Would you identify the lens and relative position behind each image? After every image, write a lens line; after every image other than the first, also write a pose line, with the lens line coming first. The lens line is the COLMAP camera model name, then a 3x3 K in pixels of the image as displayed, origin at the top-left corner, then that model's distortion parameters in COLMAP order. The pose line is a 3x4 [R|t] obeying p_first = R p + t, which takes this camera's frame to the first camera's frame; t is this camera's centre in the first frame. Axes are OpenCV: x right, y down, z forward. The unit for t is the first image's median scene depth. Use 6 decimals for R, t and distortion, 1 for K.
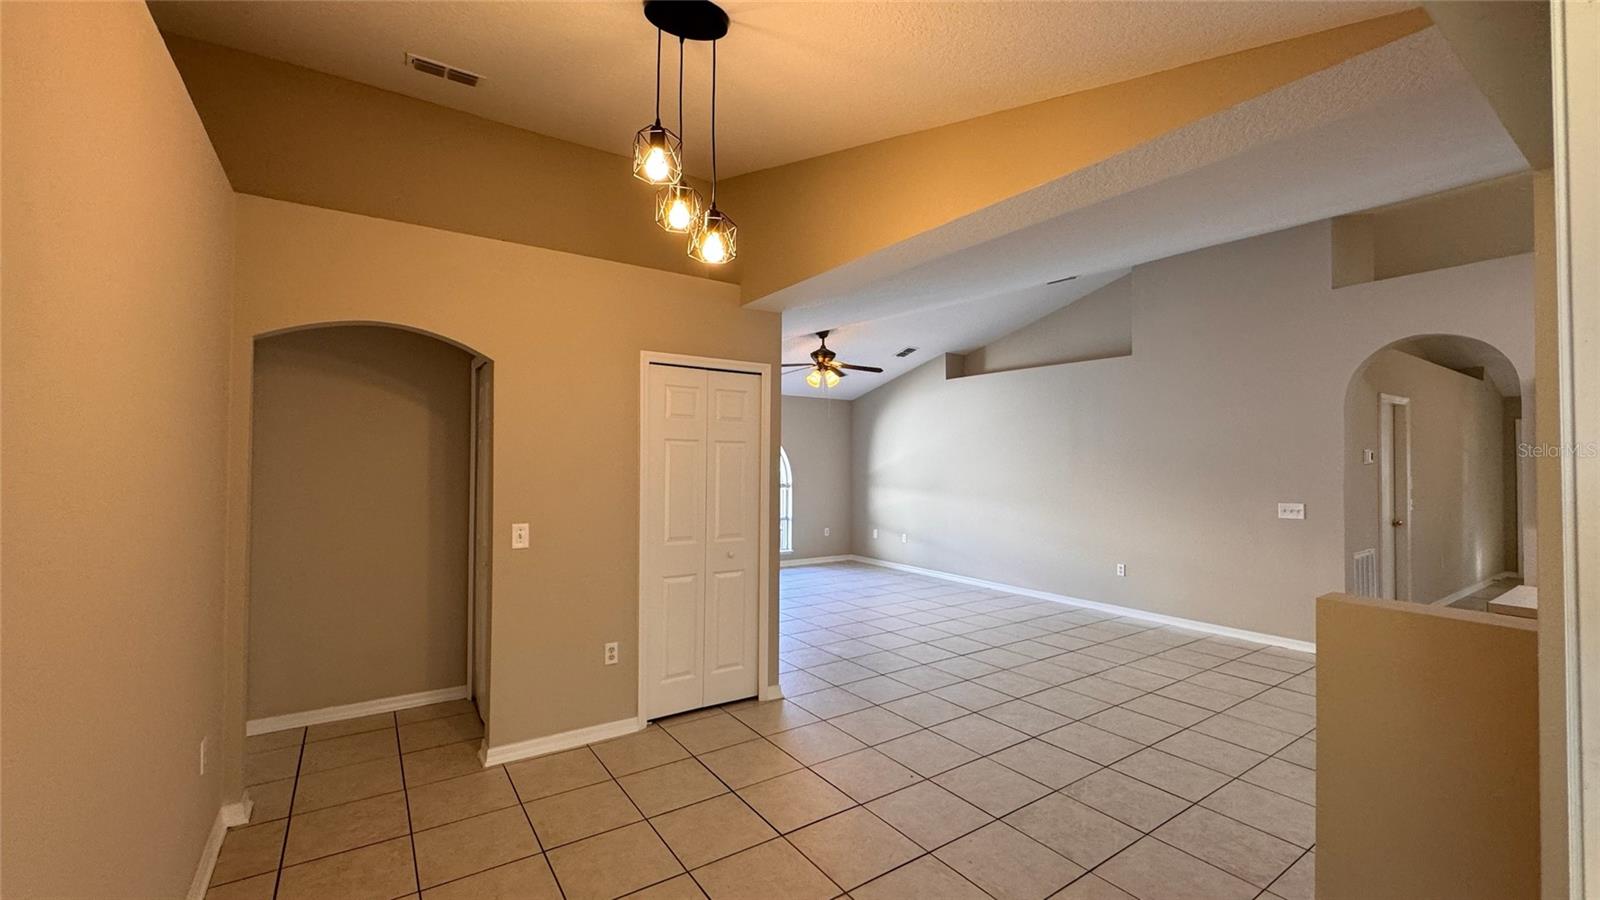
lens RADIAL K [[640.8, 0, 796.9], [0, 640.8, 446.5], [0, 0, 1]] dist [0.000461, 0.000058]
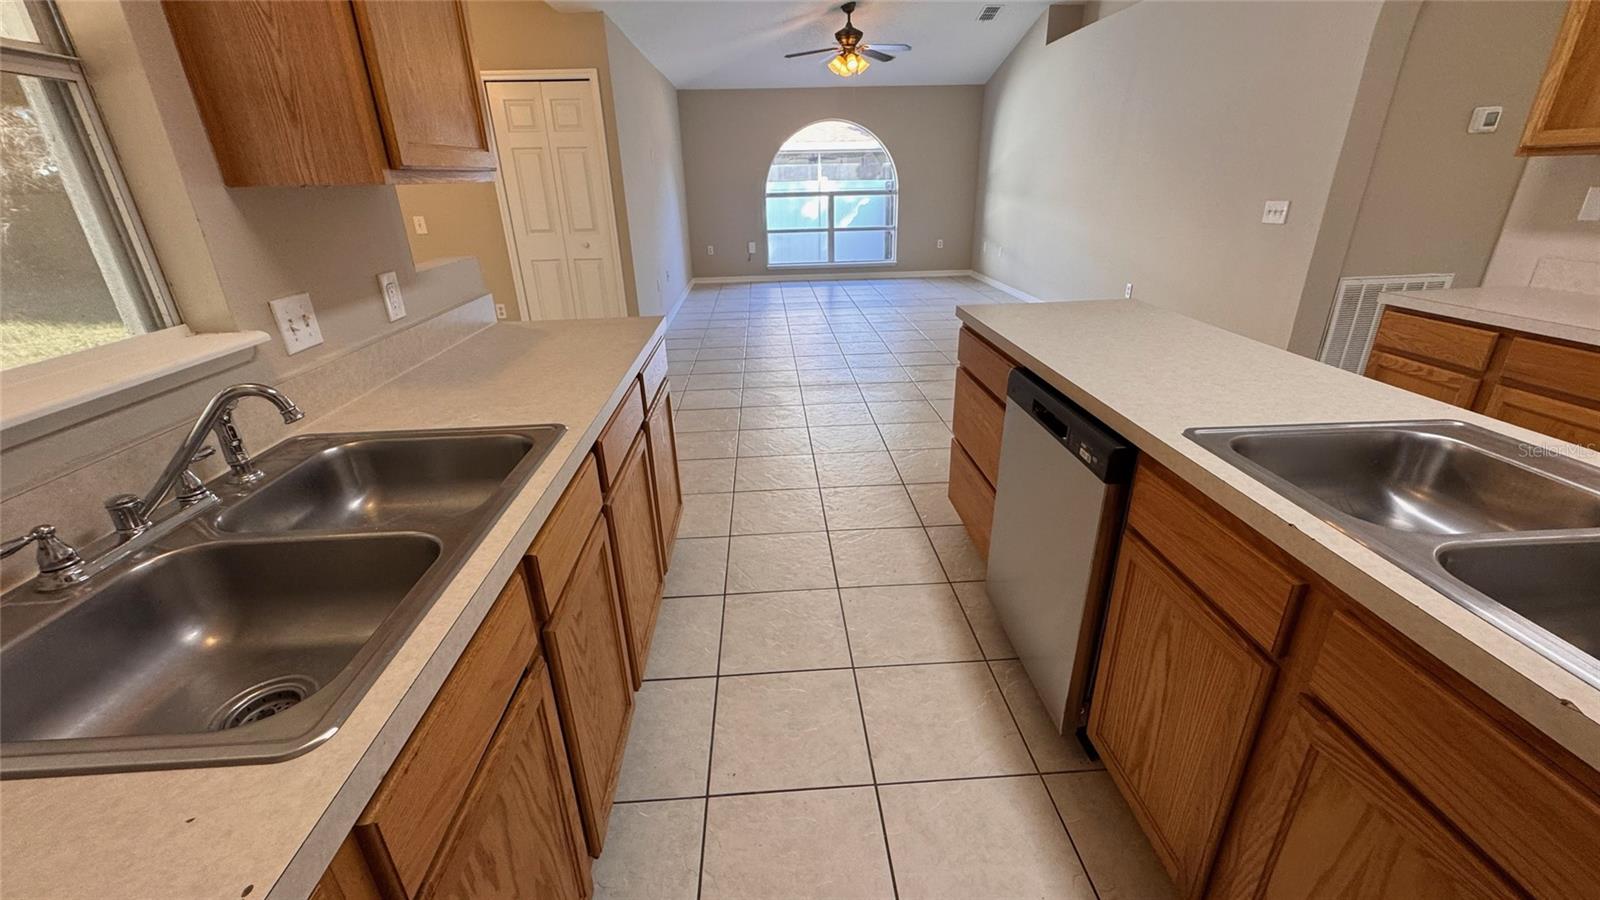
lens RADIAL K [[640.8, 0, 796.9], [0, 640.8, 446.5], [0, 0, 1]] dist [0.000461, 0.000058]
pose [[0.856459, 0.174957, -0.485663, 0.521902], [0.041308, 0.914570, 0.402313, 0.021702], [0.514560, -0.364626, 0.776064, 0.047949]]
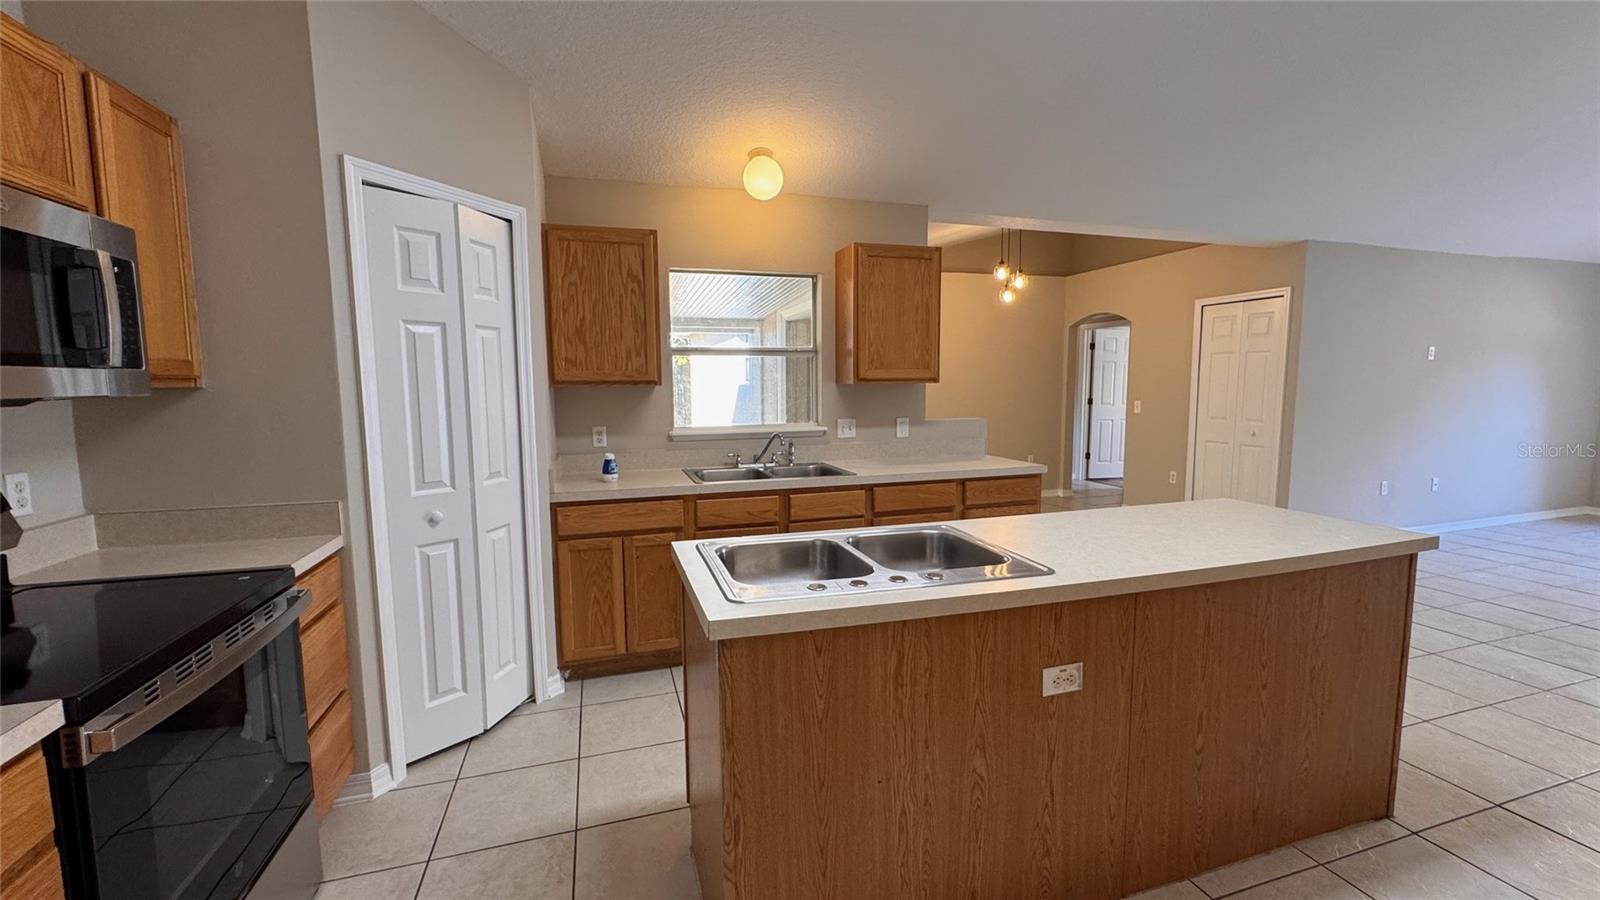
lens RADIAL K [[640.8, 0, 796.9], [0, 640.8, 446.5], [0, 0, 1]] dist [0.000461, 0.000058]
pose [[-0.286744, 0.093152, -0.953468, 0.831584], [0.027779, 0.995651, 0.088920, 0.025094], [0.957604, -0.000989, -0.288085, 0.254880]]
